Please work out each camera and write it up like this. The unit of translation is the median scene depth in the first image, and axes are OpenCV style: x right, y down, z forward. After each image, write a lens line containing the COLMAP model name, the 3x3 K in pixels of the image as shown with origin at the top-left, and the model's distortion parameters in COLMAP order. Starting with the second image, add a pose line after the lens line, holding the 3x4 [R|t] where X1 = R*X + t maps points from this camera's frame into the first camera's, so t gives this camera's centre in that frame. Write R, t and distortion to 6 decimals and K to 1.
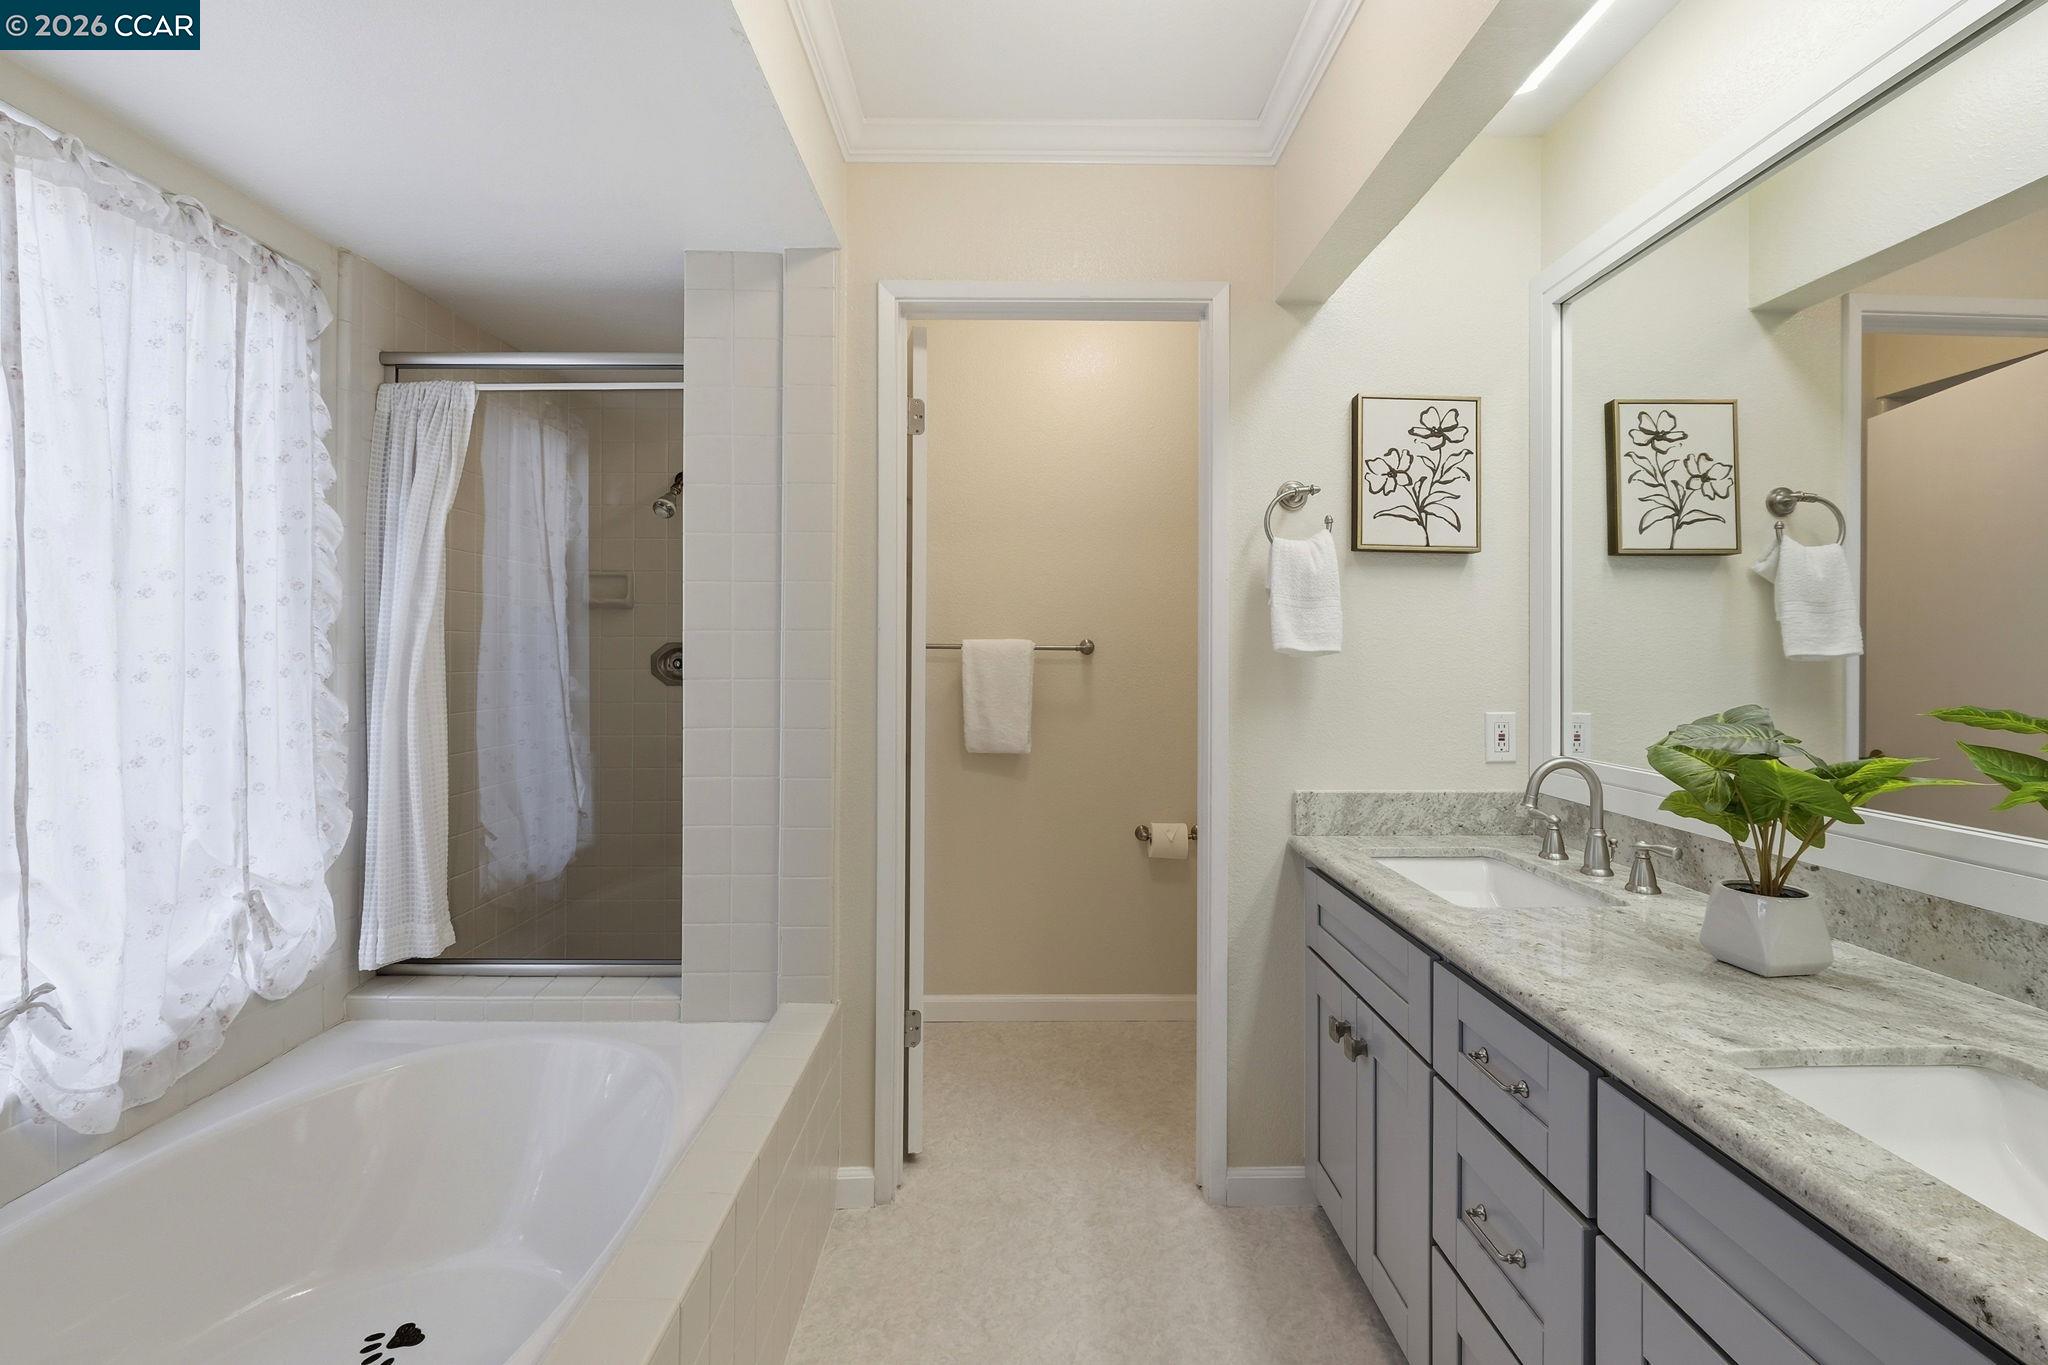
lens RADIAL K [[902.3, 0, 1000.6], [0, 902.3, 643.4], [0, 0, 1]] dist [-0.003795, -0.000046]
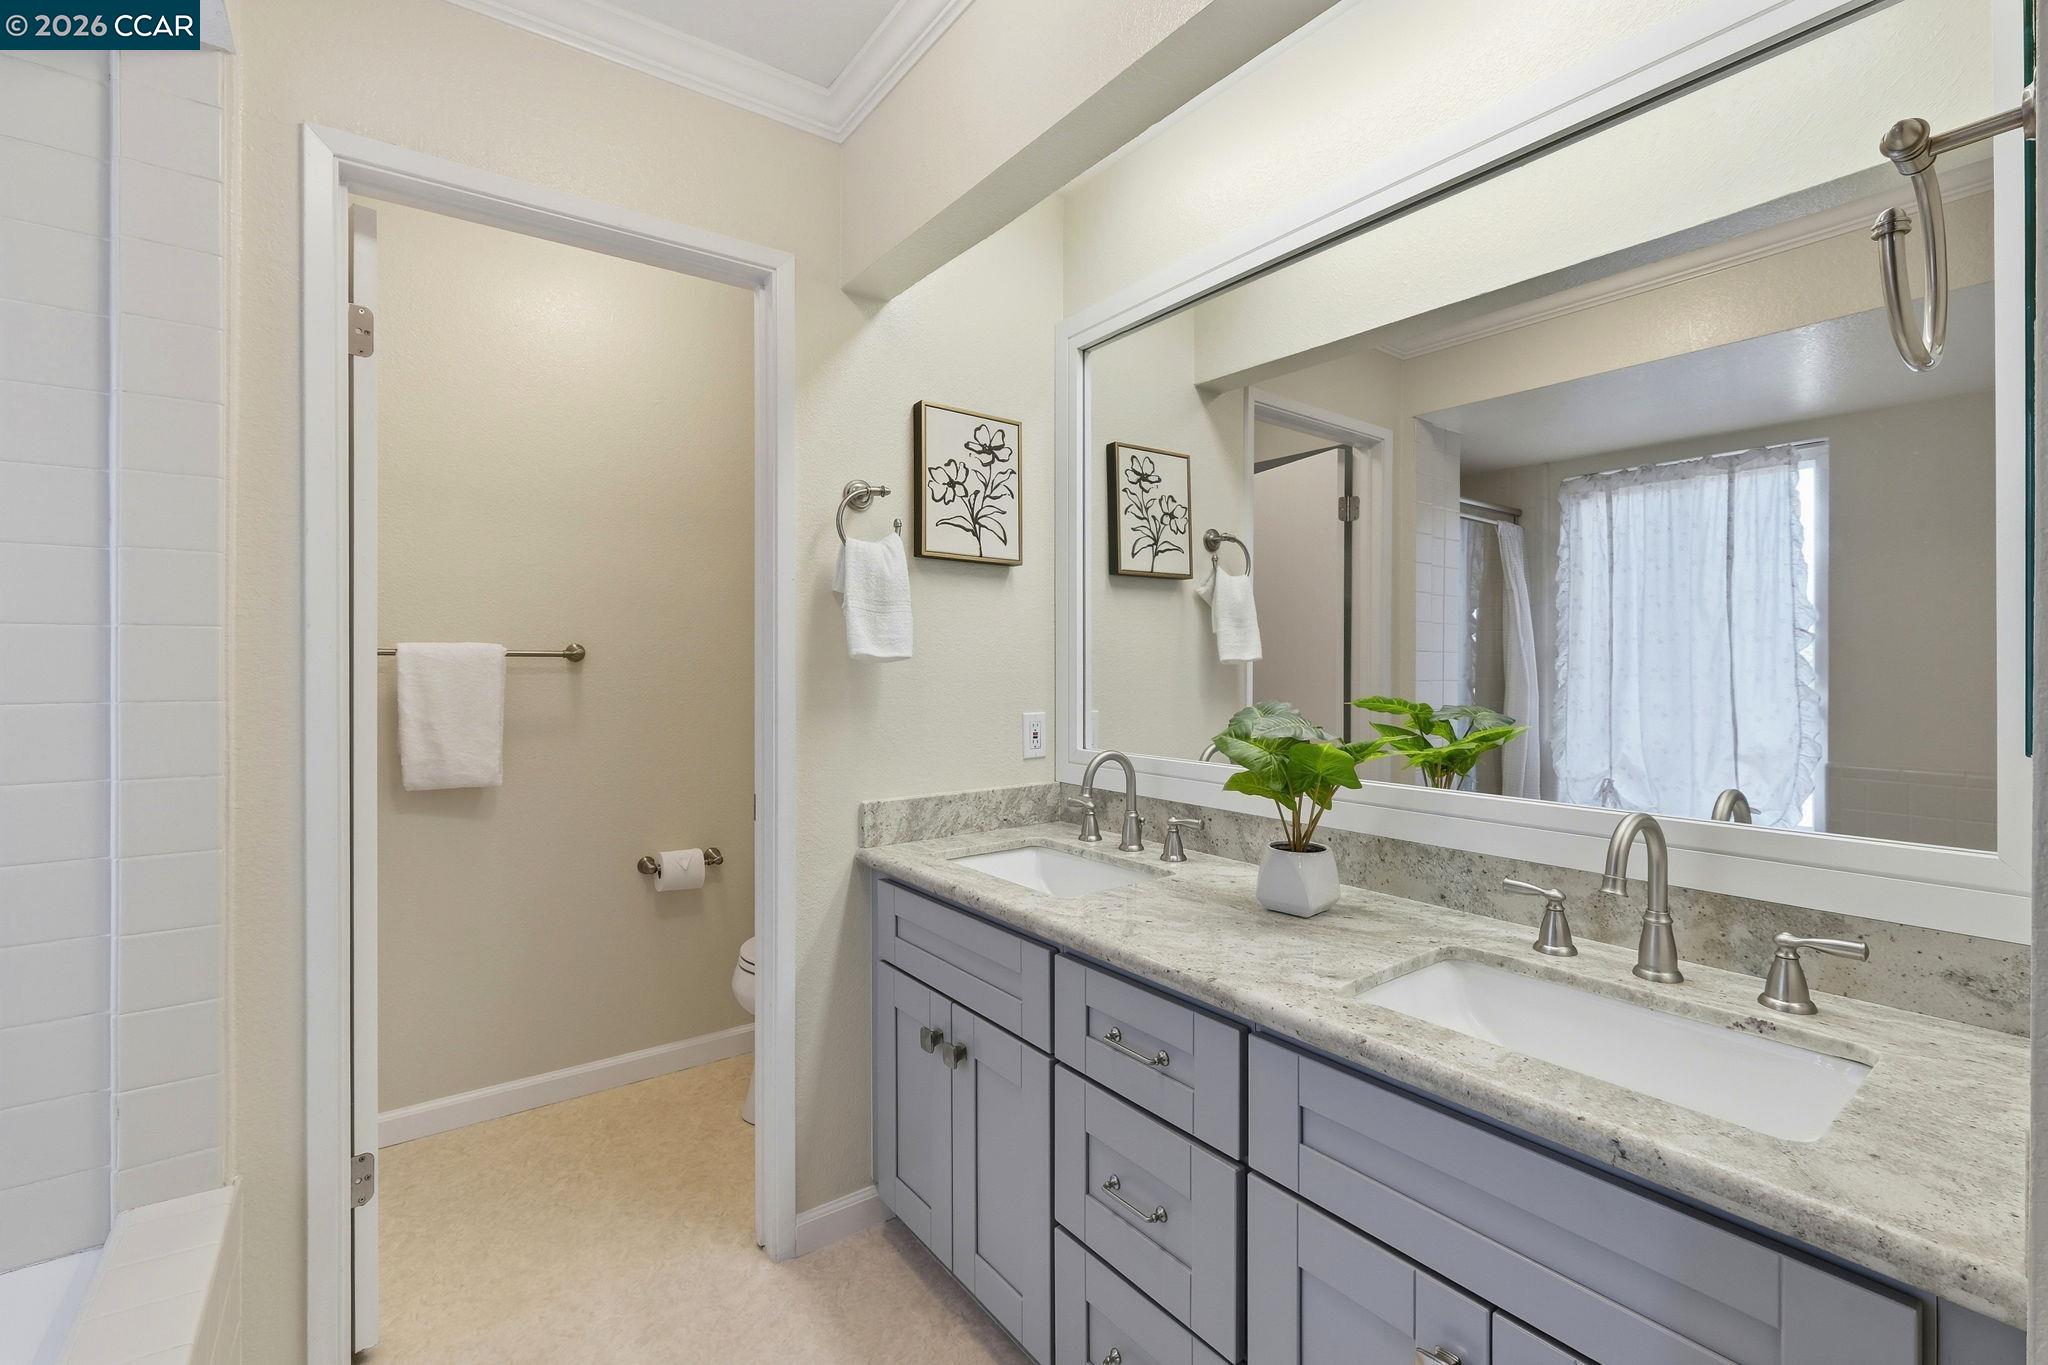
lens RADIAL K [[902.3, 0, 1008.6], [0, 902.3, 661.2], [0, 0, 1]] dist [-0.003795, -0.000046]
pose [[0.804902, -0.003066, 0.593399, -0.122808], [-0.004025, 0.999935, 0.010626, 0.002015], [-0.593394, -0.010941, 0.804838, 0.135331]]
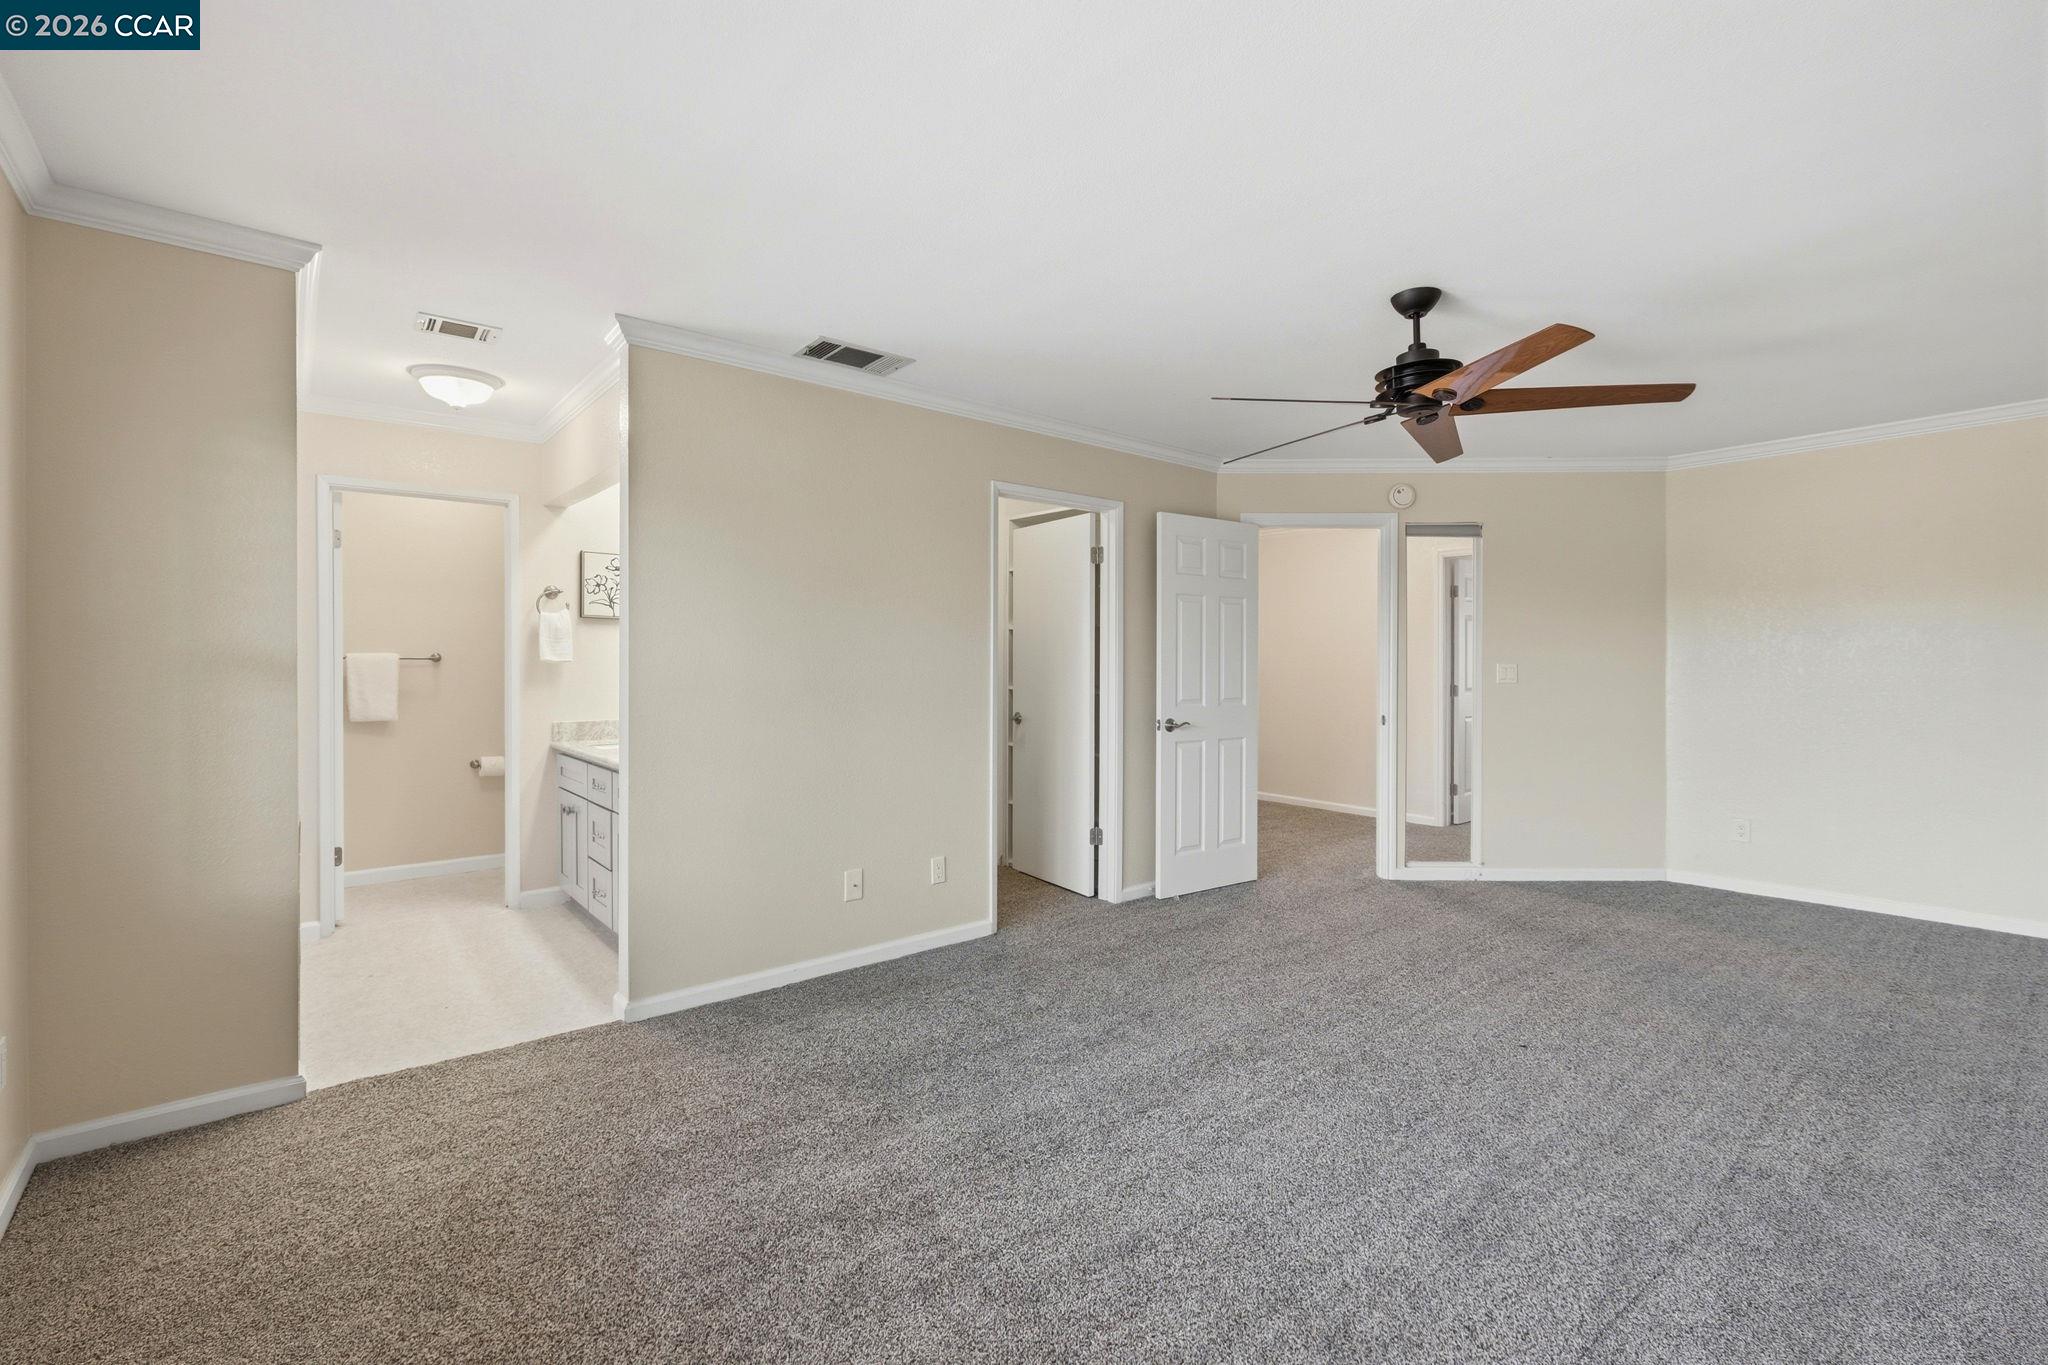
lens RADIAL K [[902.3, 0, 1011.1], [0, 902.3, 675.8], [0, 0, 1]] dist [-0.003795, -0.000046]
pose [[0.767480, -0.004194, 0.641059, -0.249146], [-0.011358, 0.999733, 0.020138, -0.012381], [-0.640972, -0.022737, 0.767227, -1.516230]]
